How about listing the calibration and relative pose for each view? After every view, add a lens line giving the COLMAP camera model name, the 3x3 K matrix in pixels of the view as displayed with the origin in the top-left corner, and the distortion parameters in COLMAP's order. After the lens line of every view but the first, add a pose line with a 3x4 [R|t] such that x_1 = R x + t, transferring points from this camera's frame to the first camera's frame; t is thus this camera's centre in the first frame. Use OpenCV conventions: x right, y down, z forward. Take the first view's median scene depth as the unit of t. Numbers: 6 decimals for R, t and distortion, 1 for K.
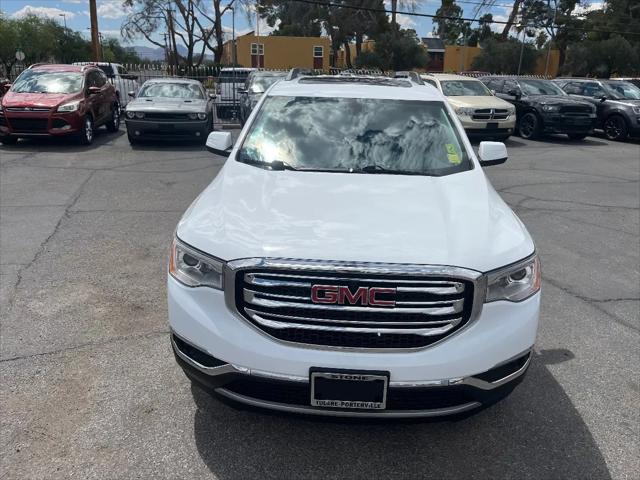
lens RADIAL K [[488.5, 0, 335.6], [0, 488.5, 236.2], [0, 0, 1]] dist [0.053993, -0.081575]
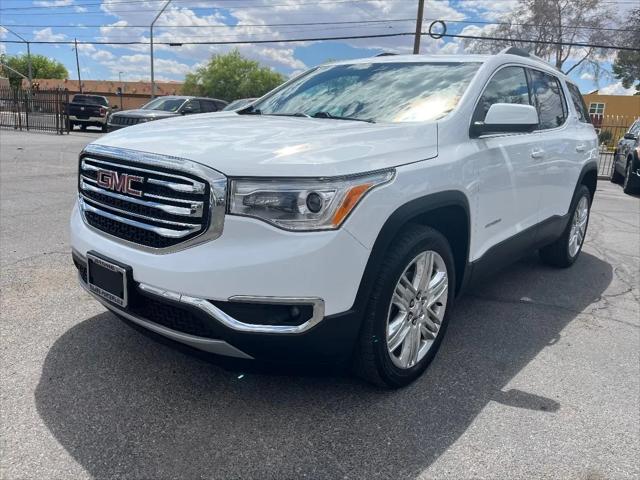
lens RADIAL K [[488.5, 0, 336.2], [0, 488.5, 245.0], [0, 0, 1]] dist [0.053993, -0.081575]
pose [[0.798058, 0.159526, -0.581081, 0.671630], [-0.218312, 0.975352, -0.032063, 0.123897], [0.561643, 0.152445, 0.813214, 0.307973]]
